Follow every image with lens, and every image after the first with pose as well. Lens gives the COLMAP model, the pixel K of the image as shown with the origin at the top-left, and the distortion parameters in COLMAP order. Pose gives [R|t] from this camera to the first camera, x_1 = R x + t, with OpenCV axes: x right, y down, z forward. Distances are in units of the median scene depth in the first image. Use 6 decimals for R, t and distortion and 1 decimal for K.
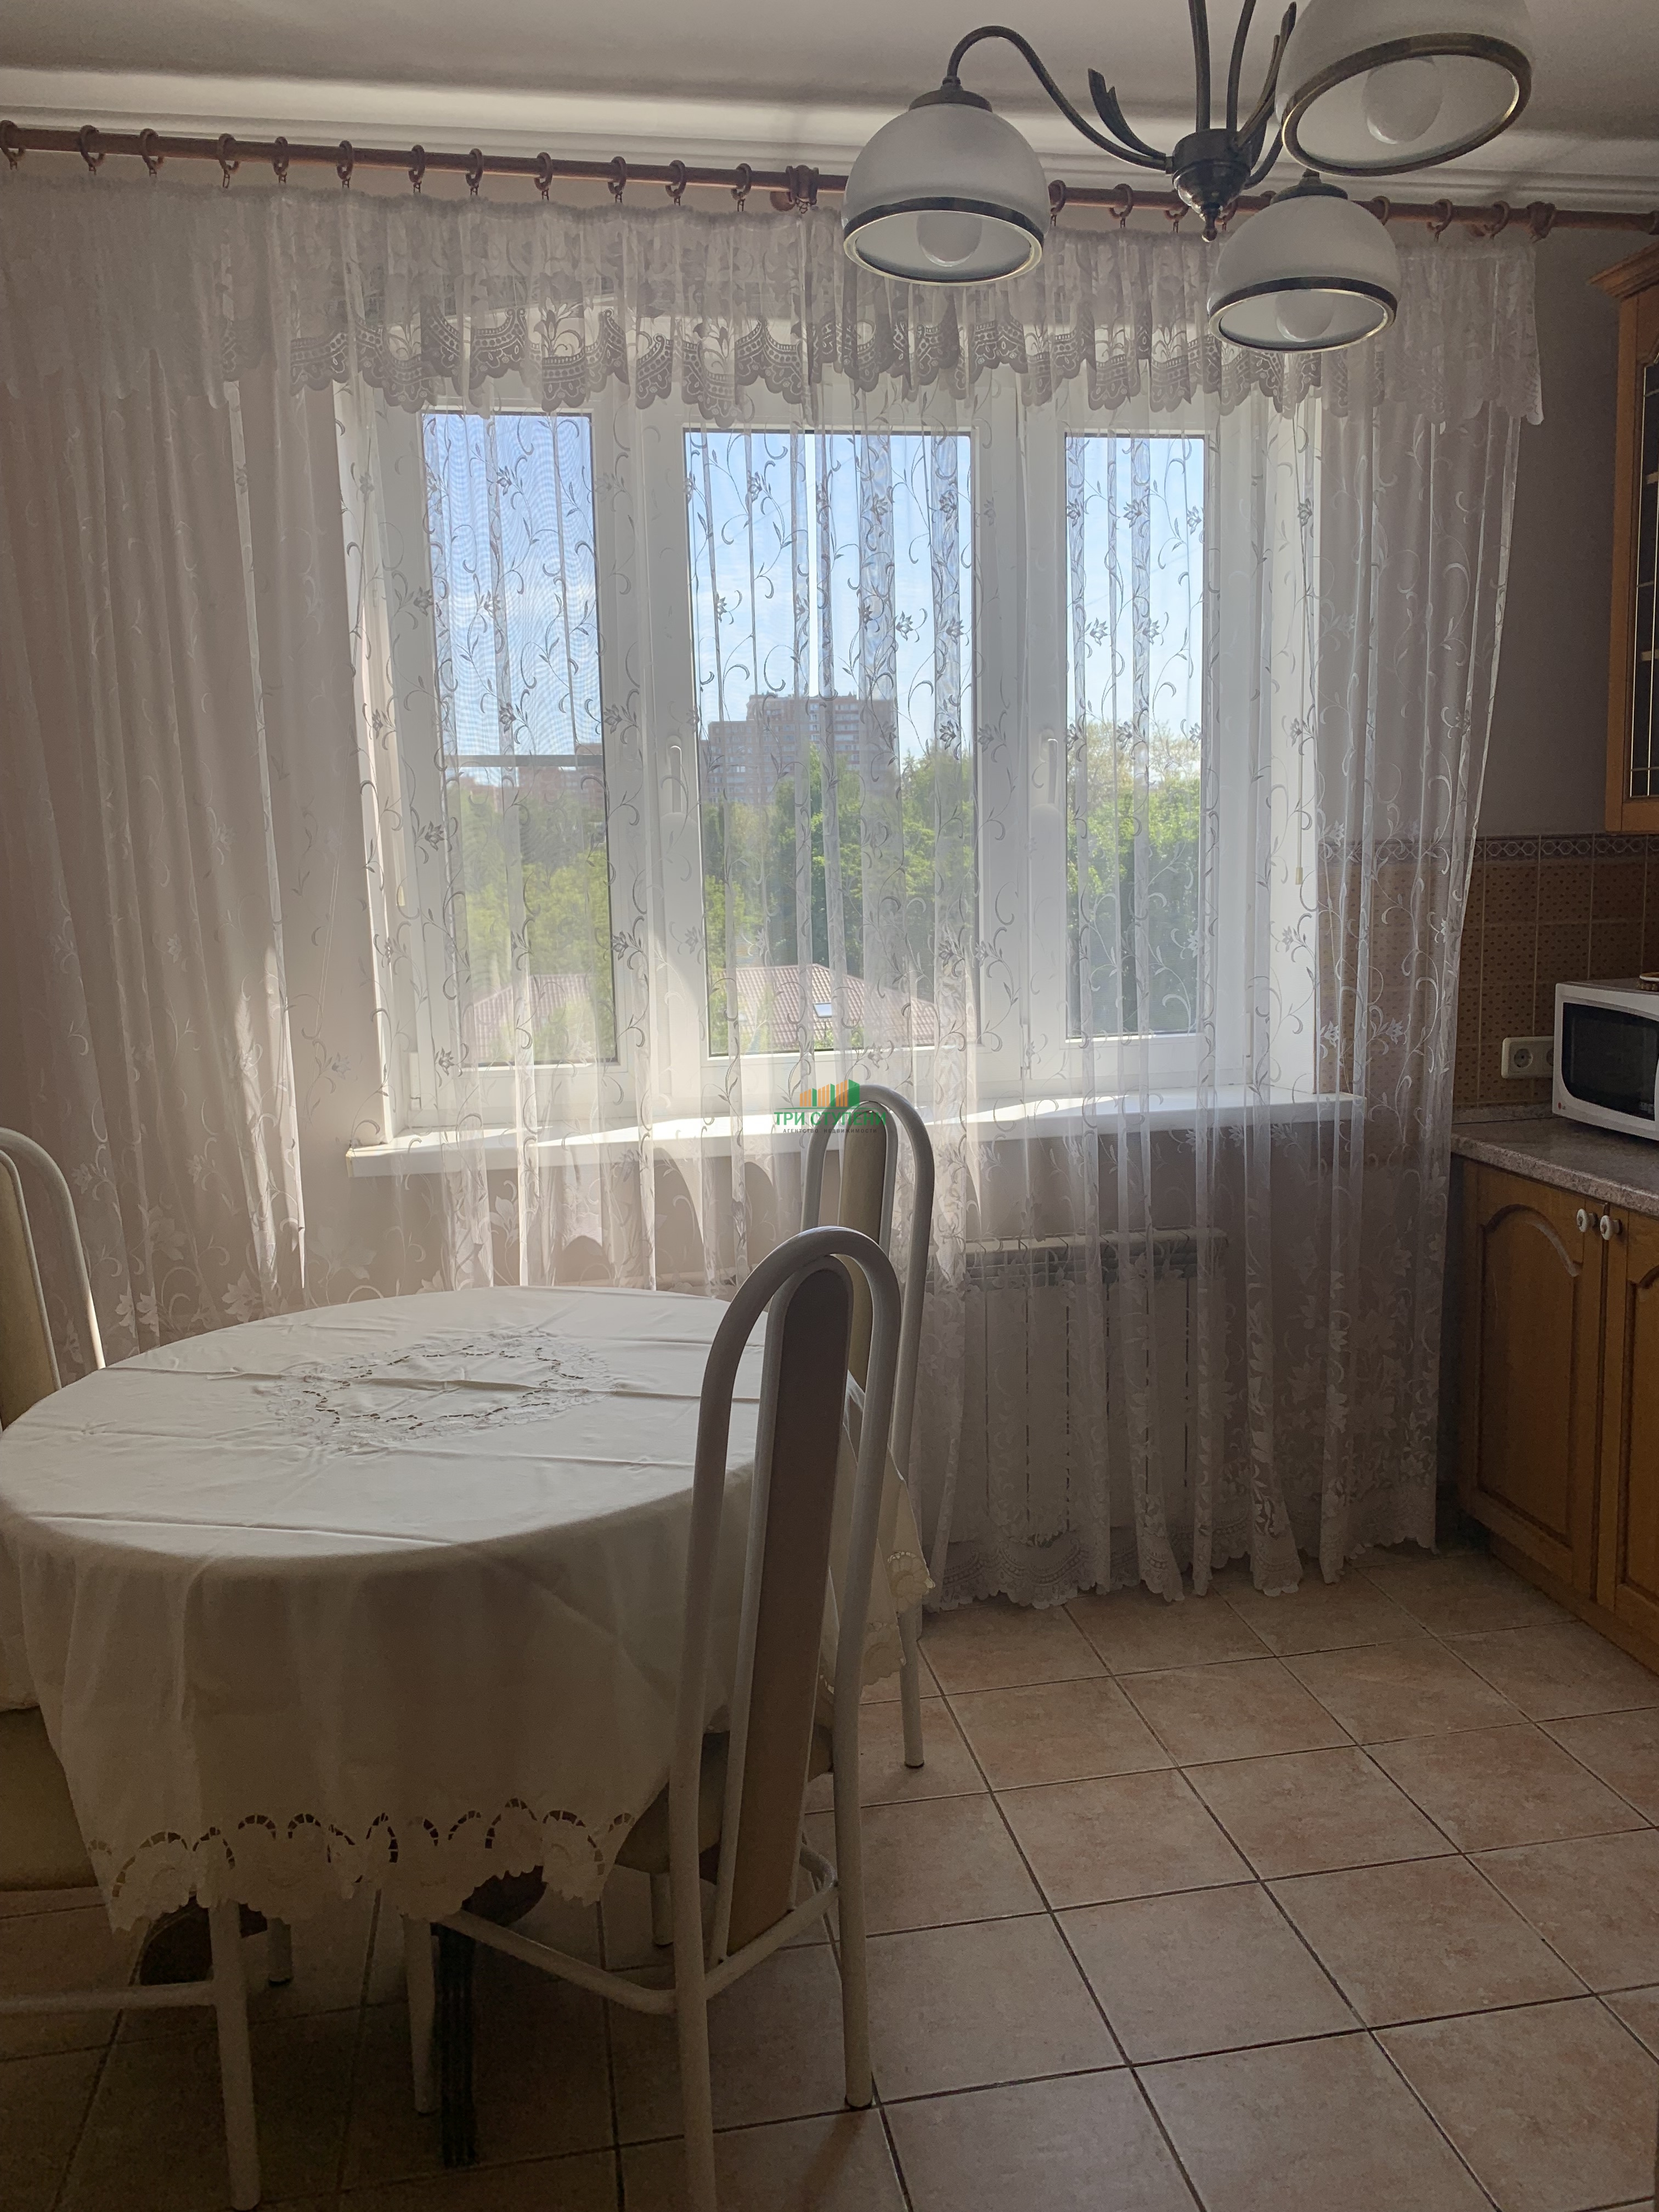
lens RADIAL K [[1697.1, 0, 825.2], [0, 1697.1, 1096.9], [0, 0, 1]] dist [0.010214, 0.021823]
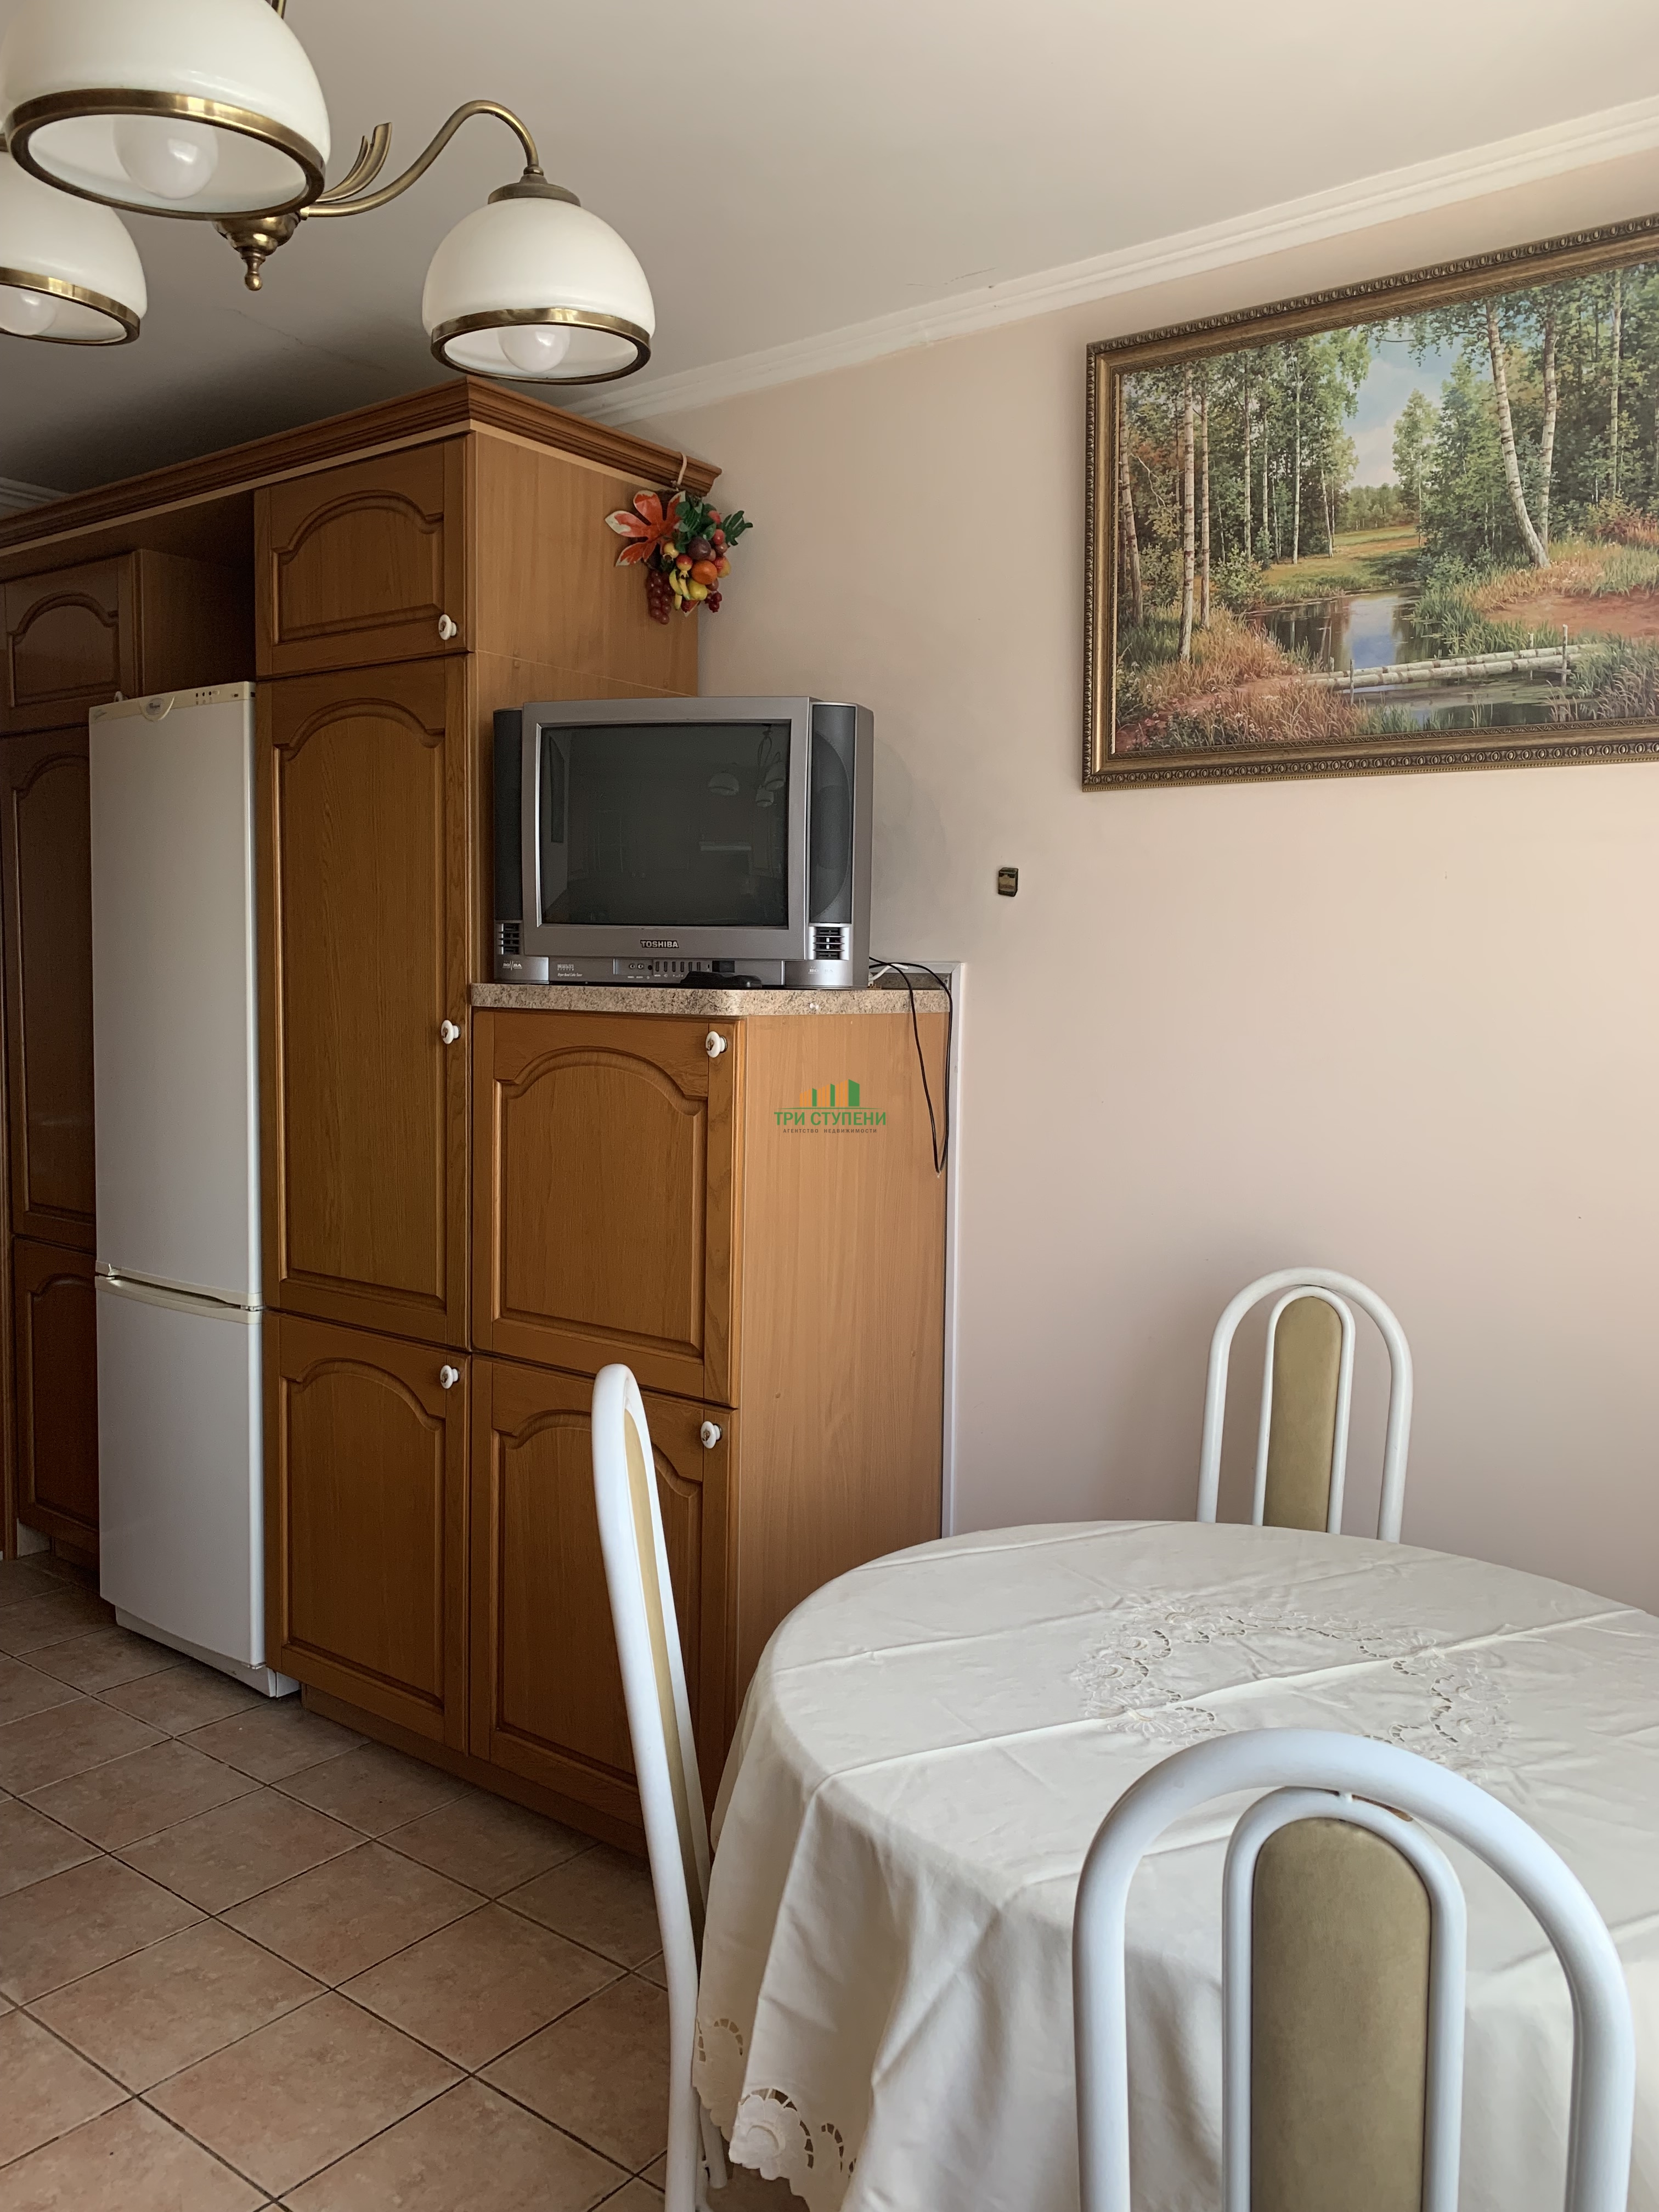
lens RADIAL K [[1697.1, 0, 830.4], [0, 1697.1, 1107.1], [0, 0, 1]] dist [0.010214, 0.021823]
pose [[-0.744420, 0.055873, -0.665370, 0.366447], [-0.099748, 0.976005, 0.193557, -0.181742], [0.660219, 0.210458, -0.720984, 1.163378]]
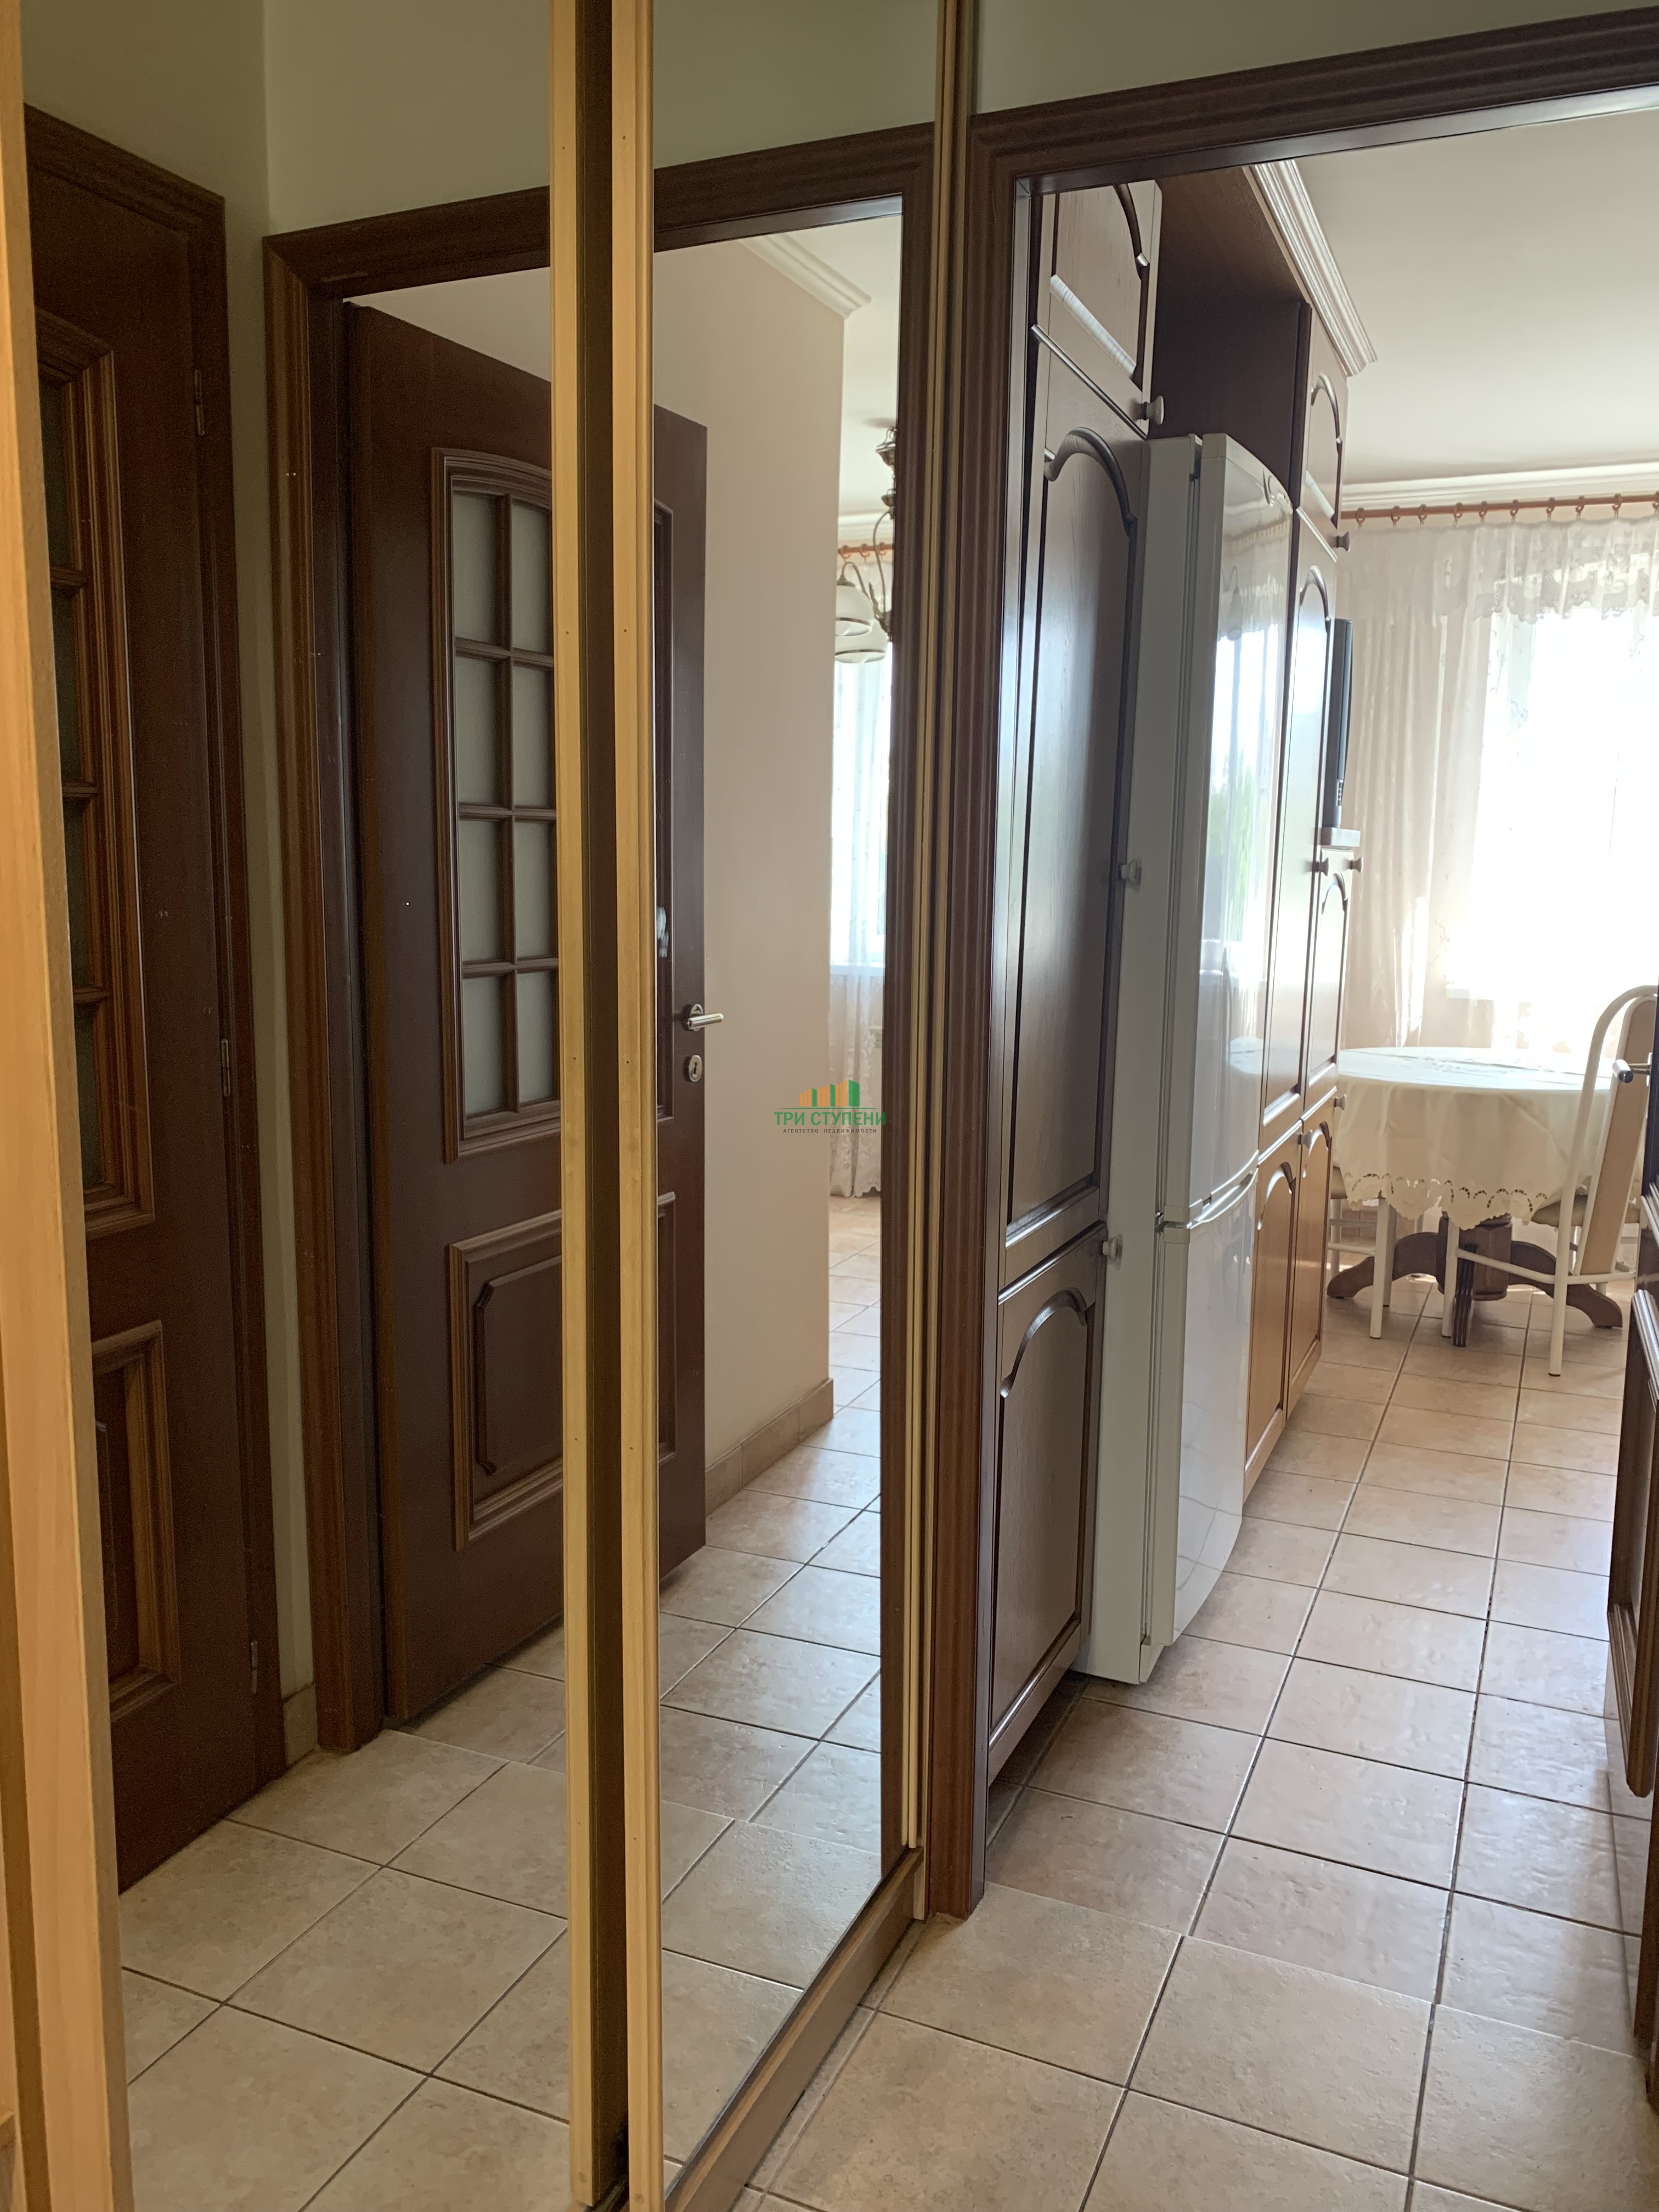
lens RADIAL K [[1697.1, 0, 841.3], [0, 1697.1, 1095.2], [0, 0, 1]] dist [0.010214, 0.021823]
pose [[0.829361, 0.118029, -0.546104, 0.264325], [-0.114870, 0.992572, 0.040072, 0.182854], [0.546777, 0.029497, 0.836759, -1.193484]]
